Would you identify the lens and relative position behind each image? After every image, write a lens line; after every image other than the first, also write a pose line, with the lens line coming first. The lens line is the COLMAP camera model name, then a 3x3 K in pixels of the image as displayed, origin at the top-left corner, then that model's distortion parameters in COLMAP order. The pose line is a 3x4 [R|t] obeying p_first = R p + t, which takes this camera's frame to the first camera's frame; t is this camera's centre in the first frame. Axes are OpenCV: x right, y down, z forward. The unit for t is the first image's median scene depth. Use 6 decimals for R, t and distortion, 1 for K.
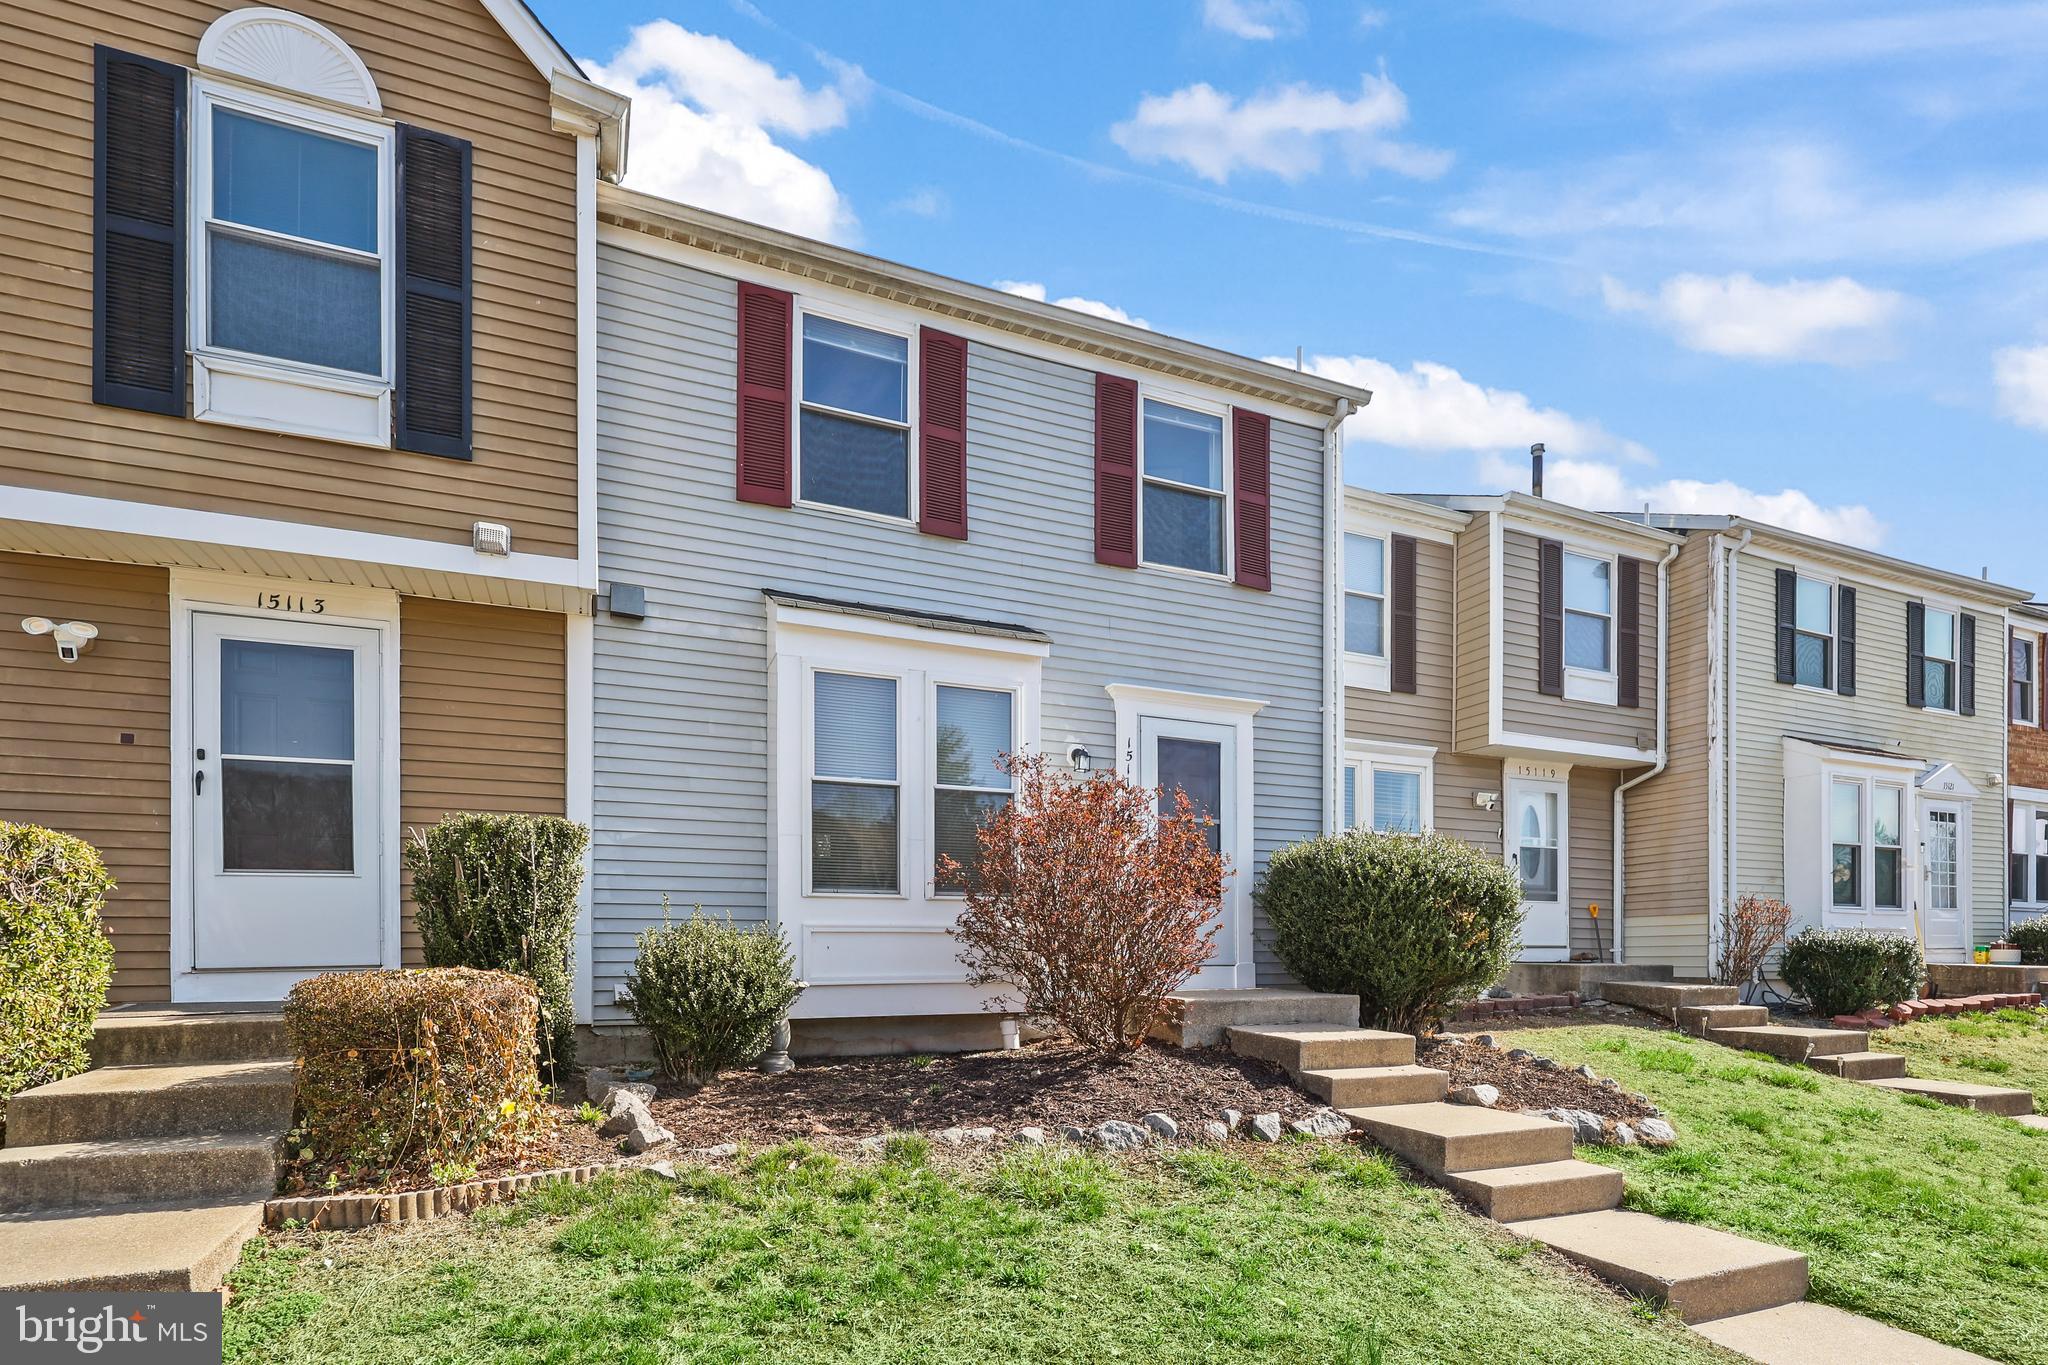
lens RADIAL K [[1044.8, 0, 1025.1], [0, 1044.8, 683.3], [0, 0, 1]] dist [0.005503, -0.000182]
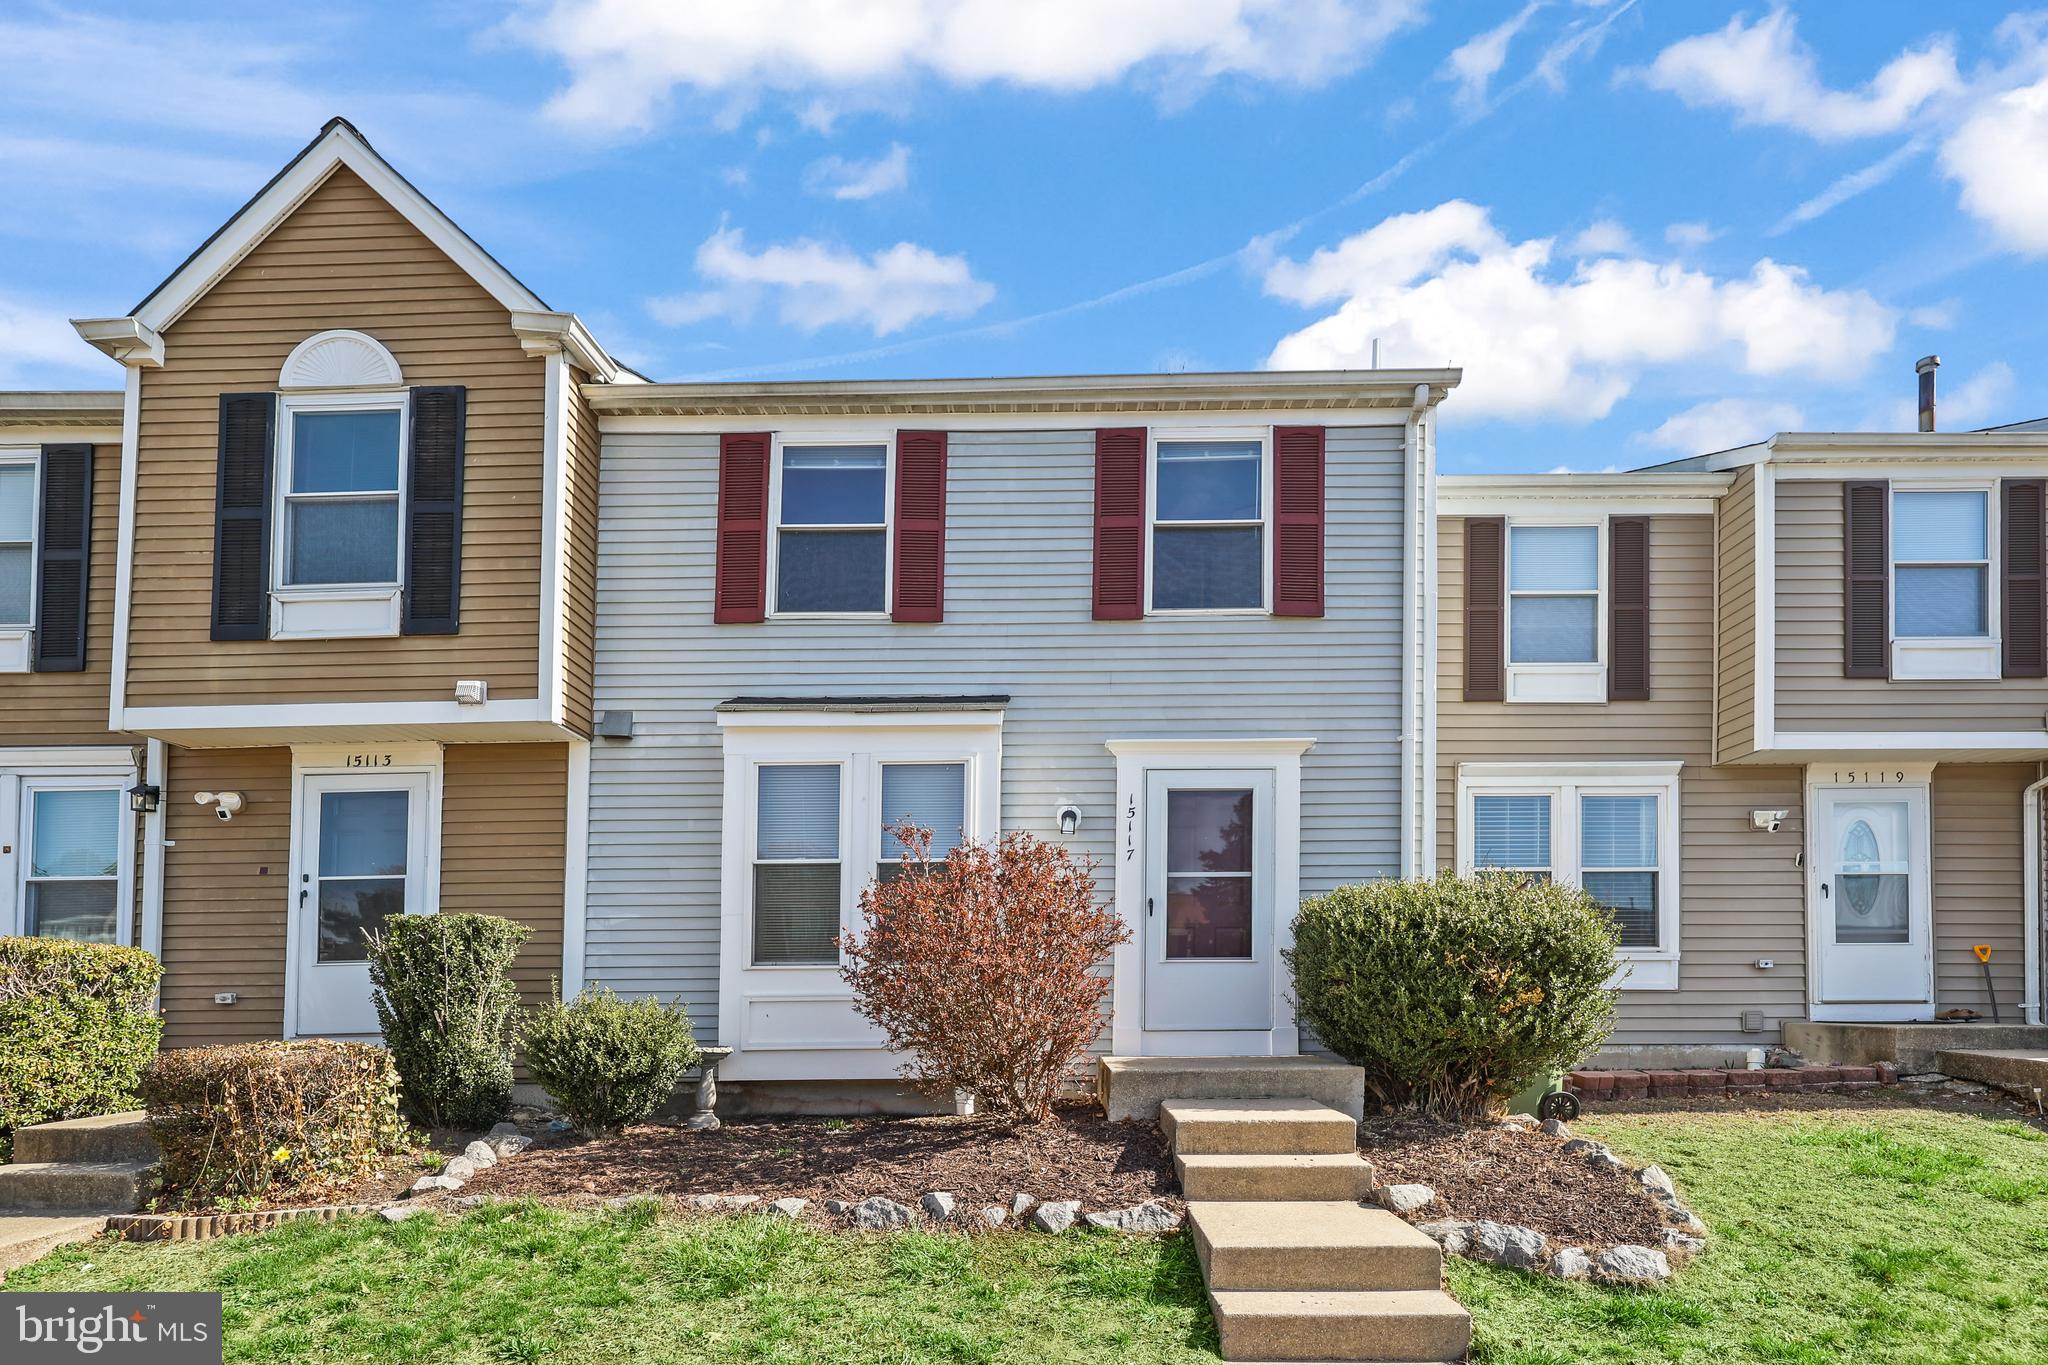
lens RADIAL K [[963.9, 0, 1019.5], [0, 963.9, 745.1], [0, 0, 1]] dist [0.001540, 0.001920]
pose [[0.905115, -0.114856, -0.409359, 0.471971], [0.111142, 0.993258, -0.032944, 0.031224], [0.410383, -0.015678, 0.911778, 0.178649]]
